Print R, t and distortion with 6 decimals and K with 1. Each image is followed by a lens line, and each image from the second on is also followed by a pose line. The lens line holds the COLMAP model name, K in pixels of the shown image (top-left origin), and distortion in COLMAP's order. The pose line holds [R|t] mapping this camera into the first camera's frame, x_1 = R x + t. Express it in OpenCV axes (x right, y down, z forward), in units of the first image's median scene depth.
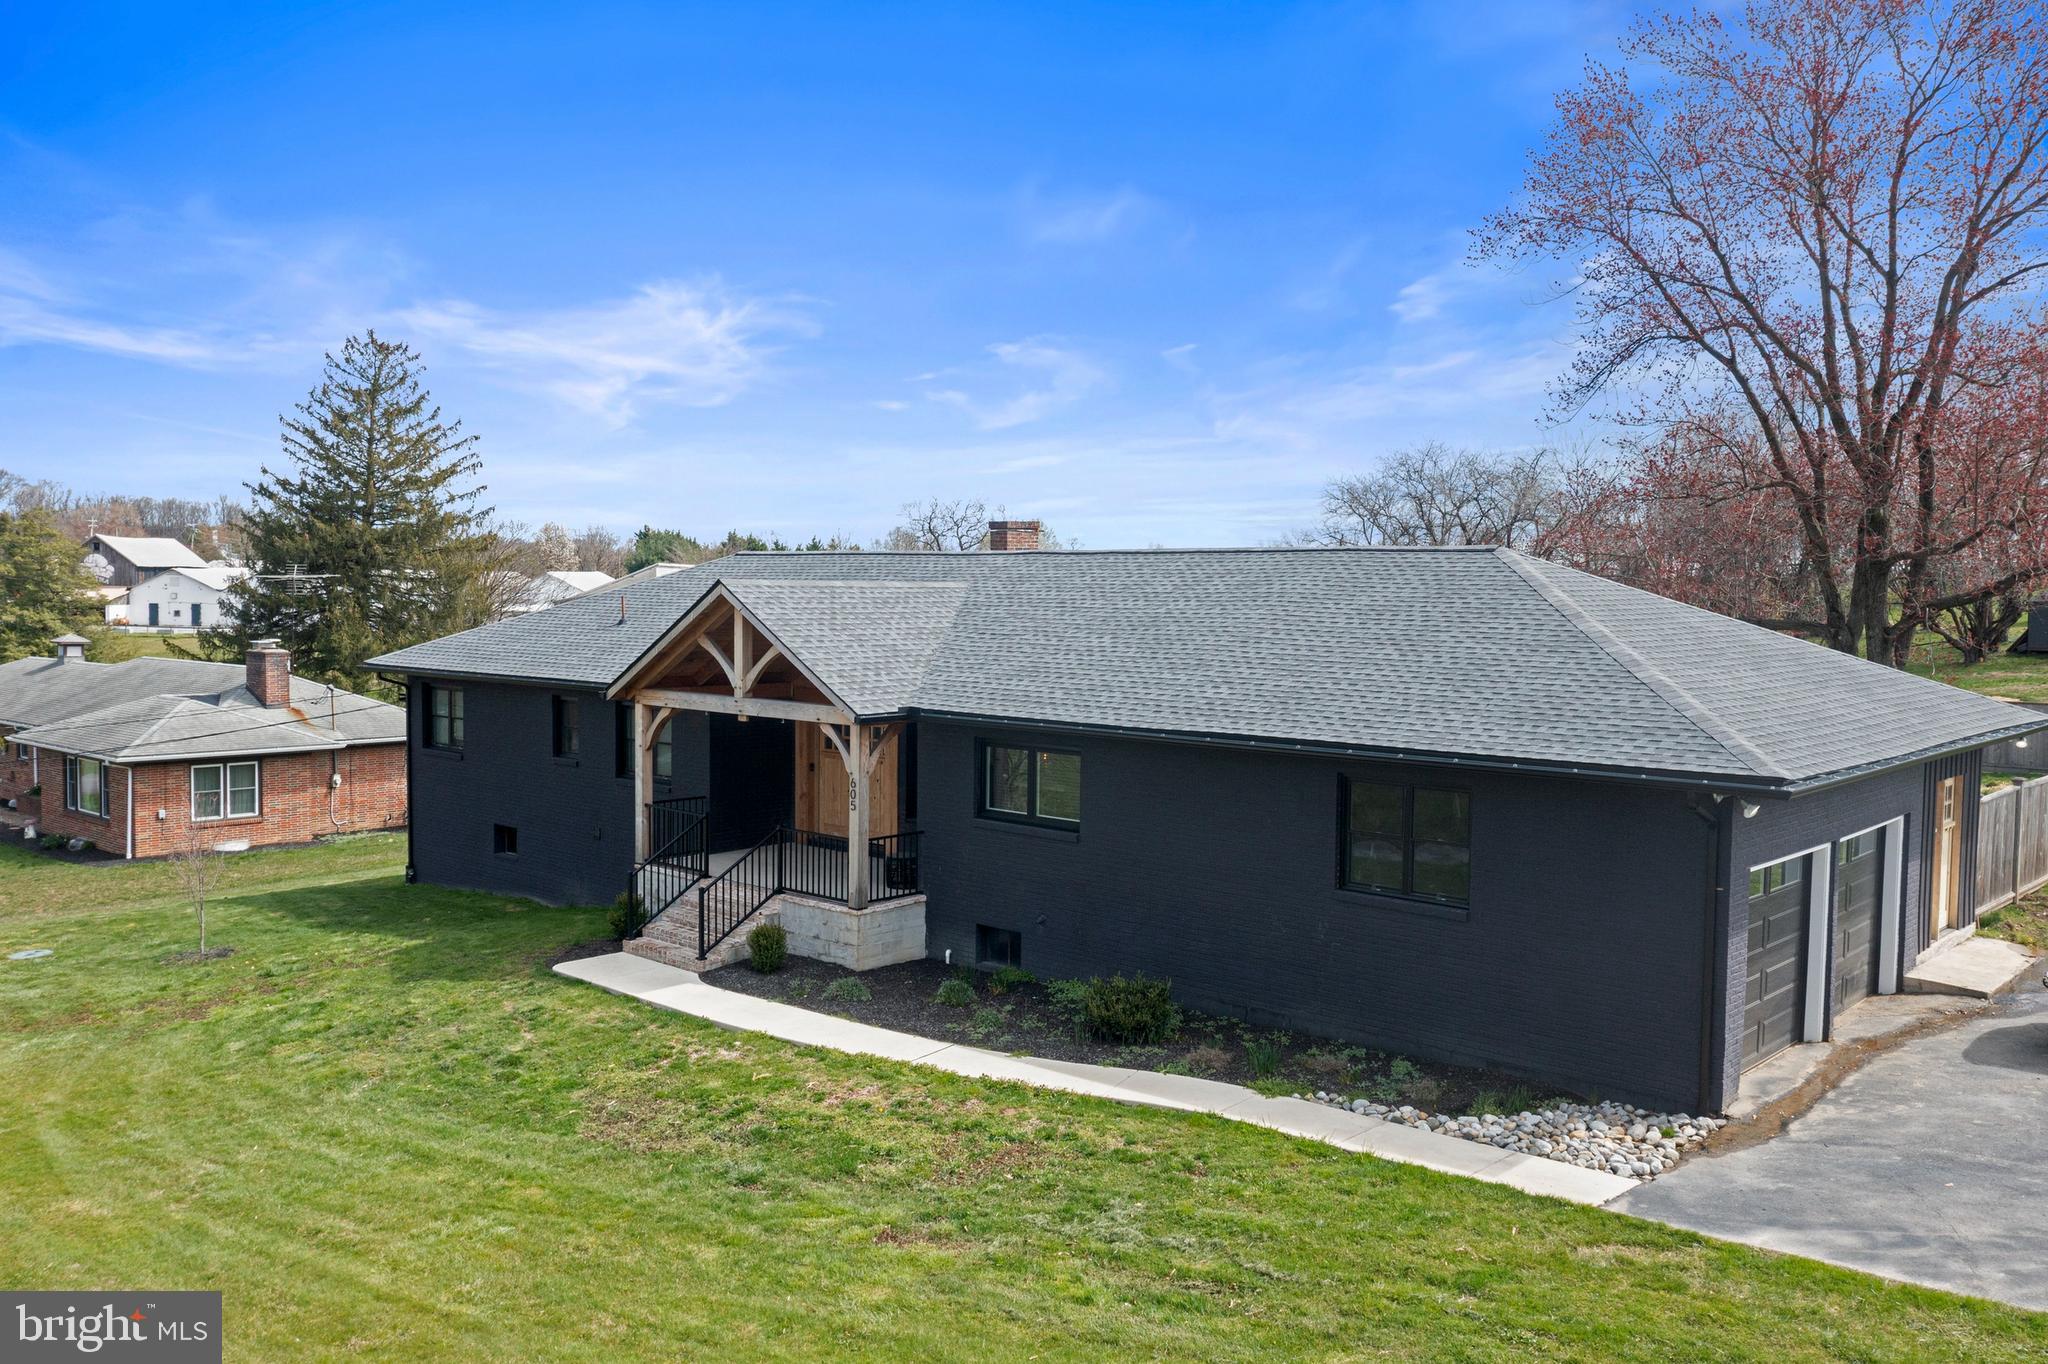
lens RADIAL K [[1616.1, 0, 1024.0], [0, 1616.1, 682.0], [0, 0, 1]] dist [-0.008212, -0.001522]
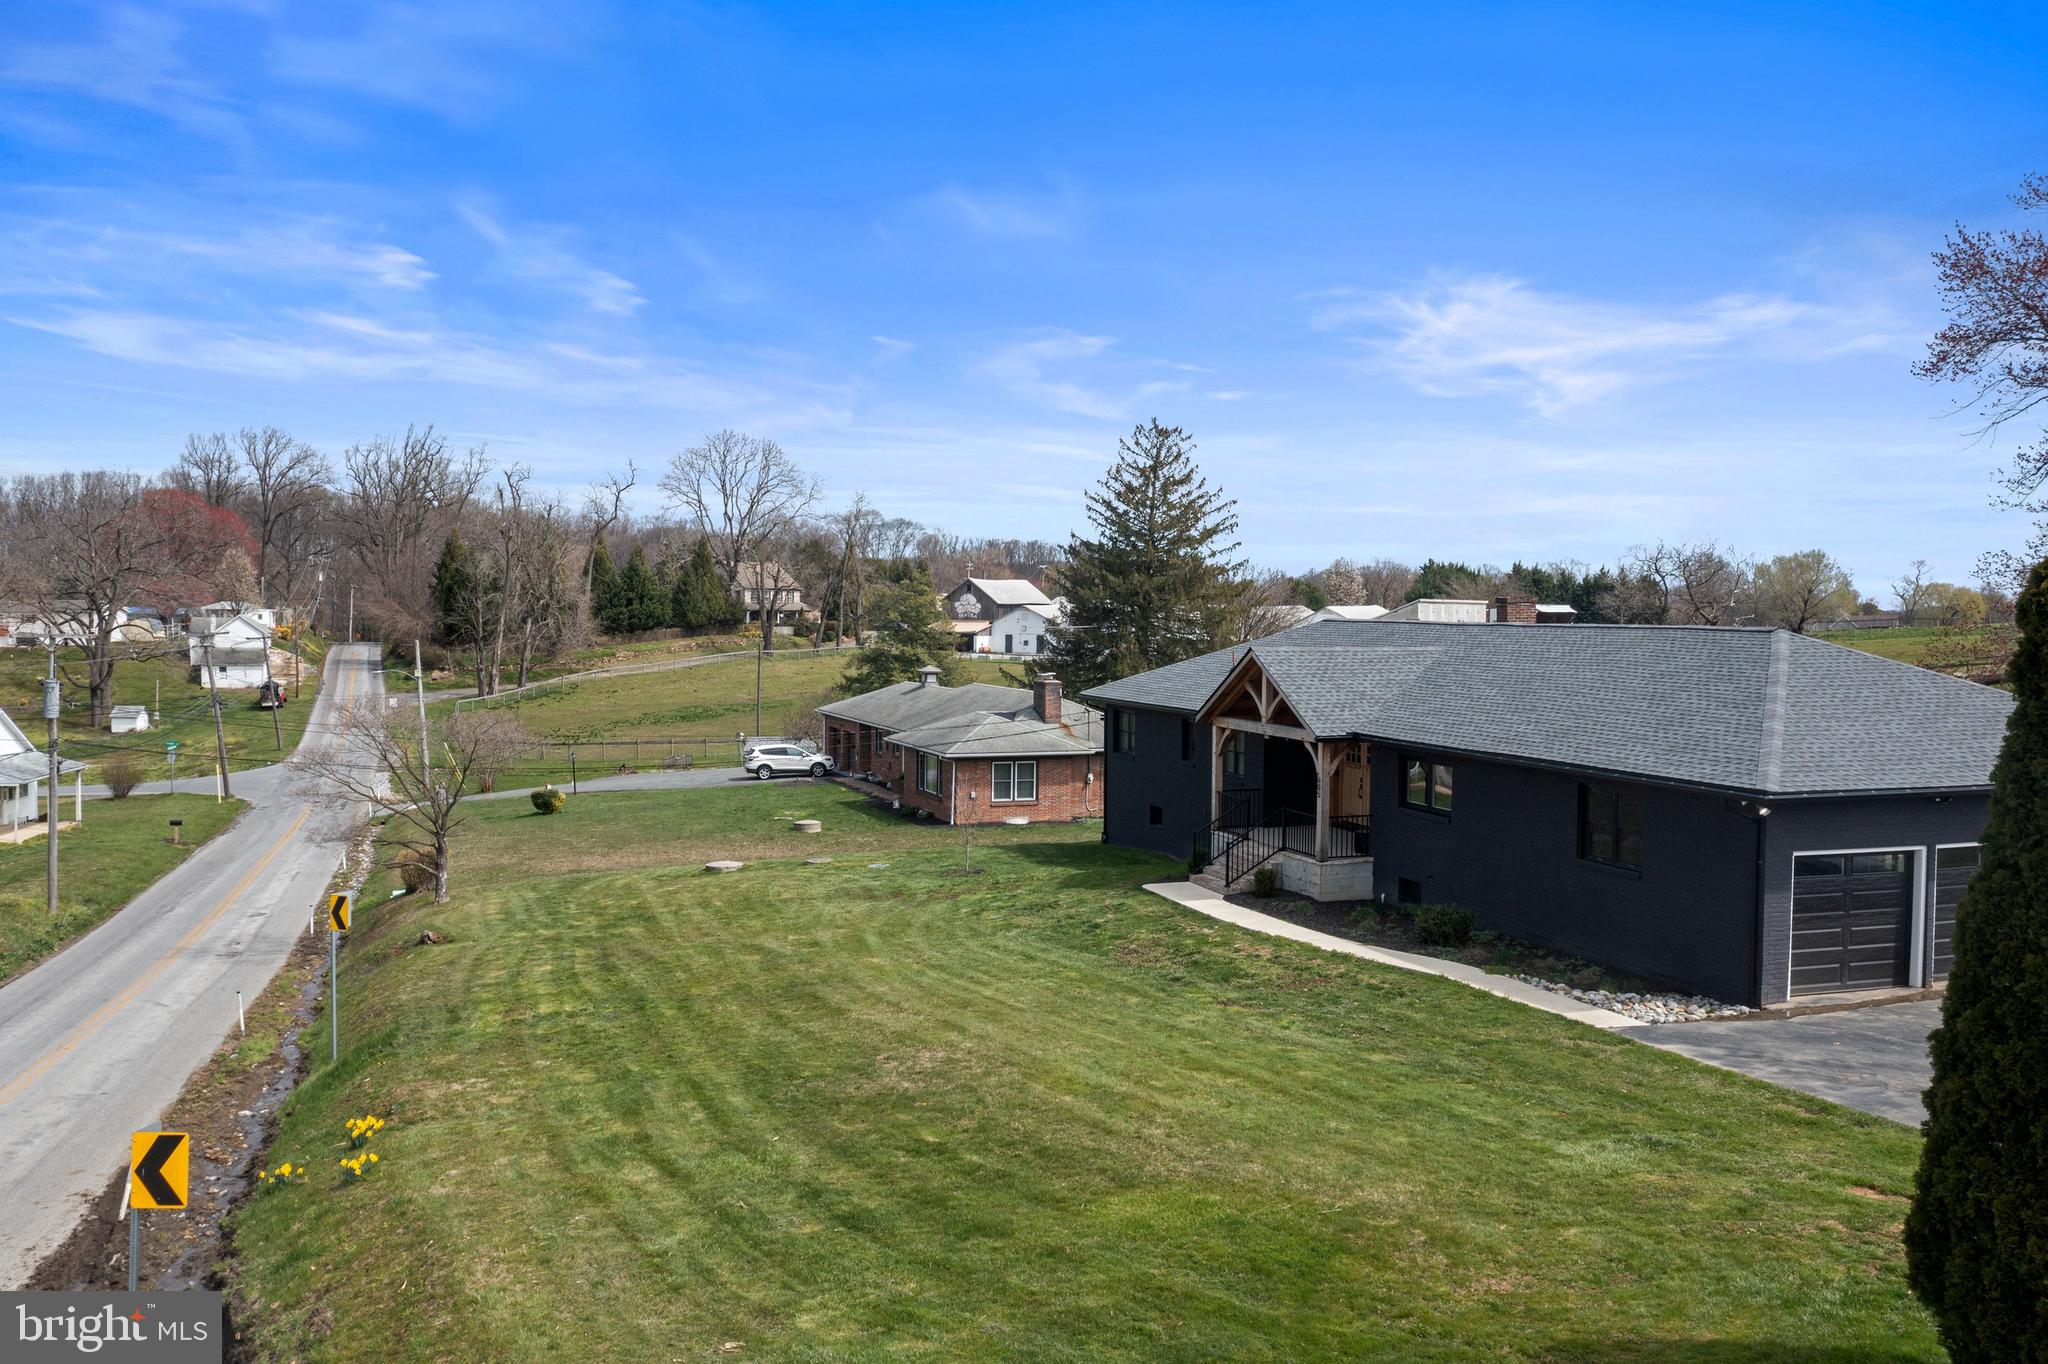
lens RADIAL K [[1616.1, 0, 1024.0], [0, 1616.1, 682.0], [0, 0, 1]] dist [-0.008212, -0.001522]
pose [[0.880422, 0.015200, -0.473947, 0.377033], [-0.022891, 0.999683, -0.010461, -0.008923], [0.473638, 0.020059, 0.880491, -0.502149]]
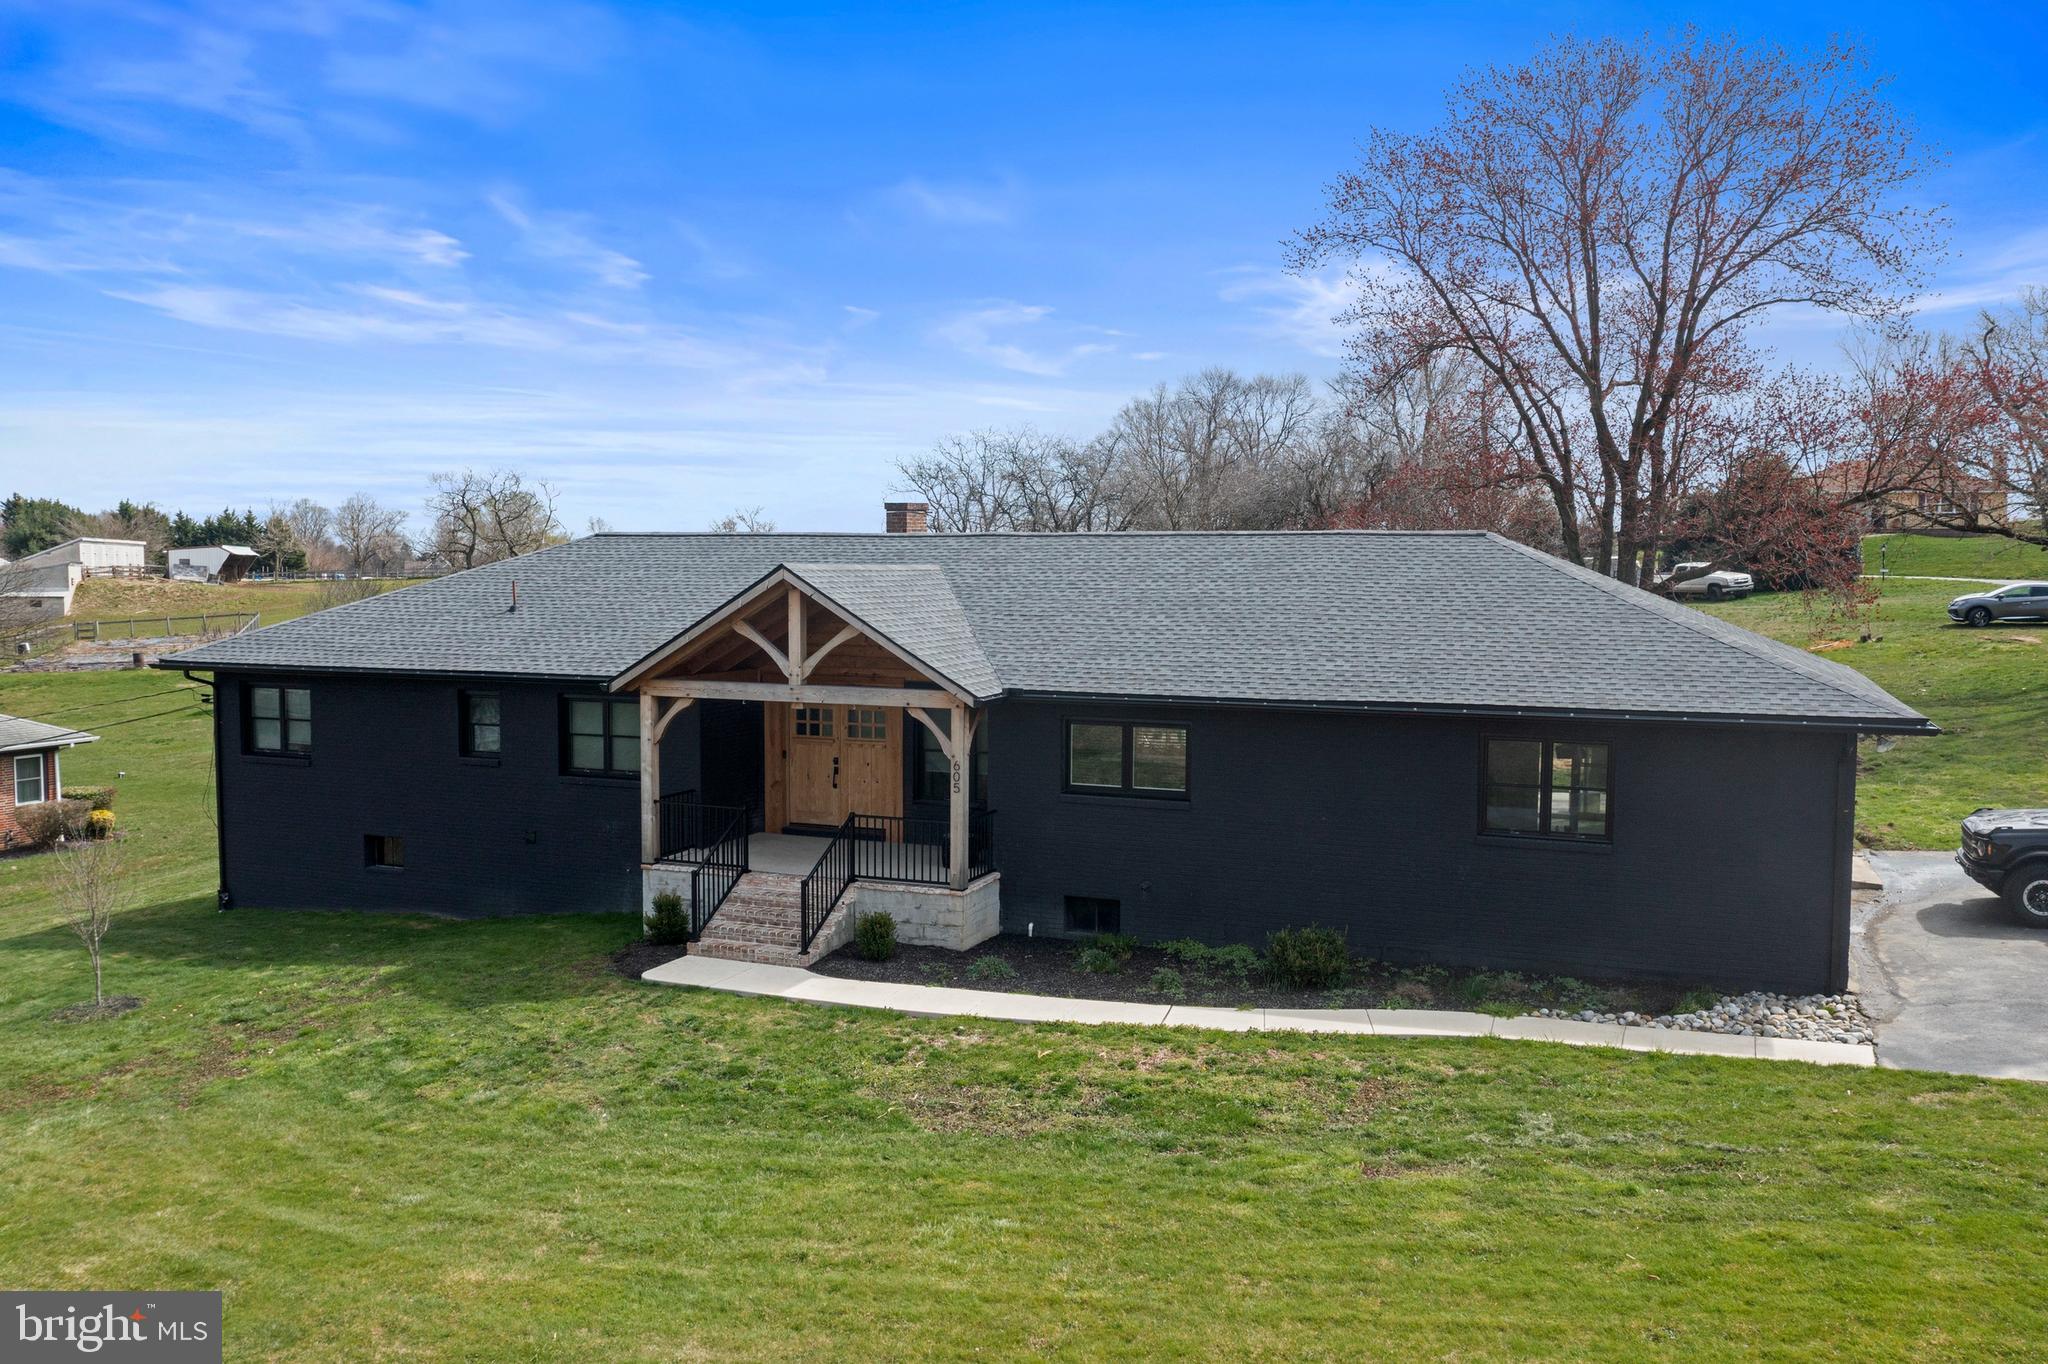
lens RADIAL K [[1616.1, 0, 1024.0], [0, 1616.1, 682.0], [0, 0, 1]] dist [-0.008212, -0.001522]
pose [[0.936488, -0.032390, 0.349201, -0.413714], [0.026434, 0.999413, 0.021810, -0.010796], [-0.349702, -0.011194, 0.936794, 0.038703]]
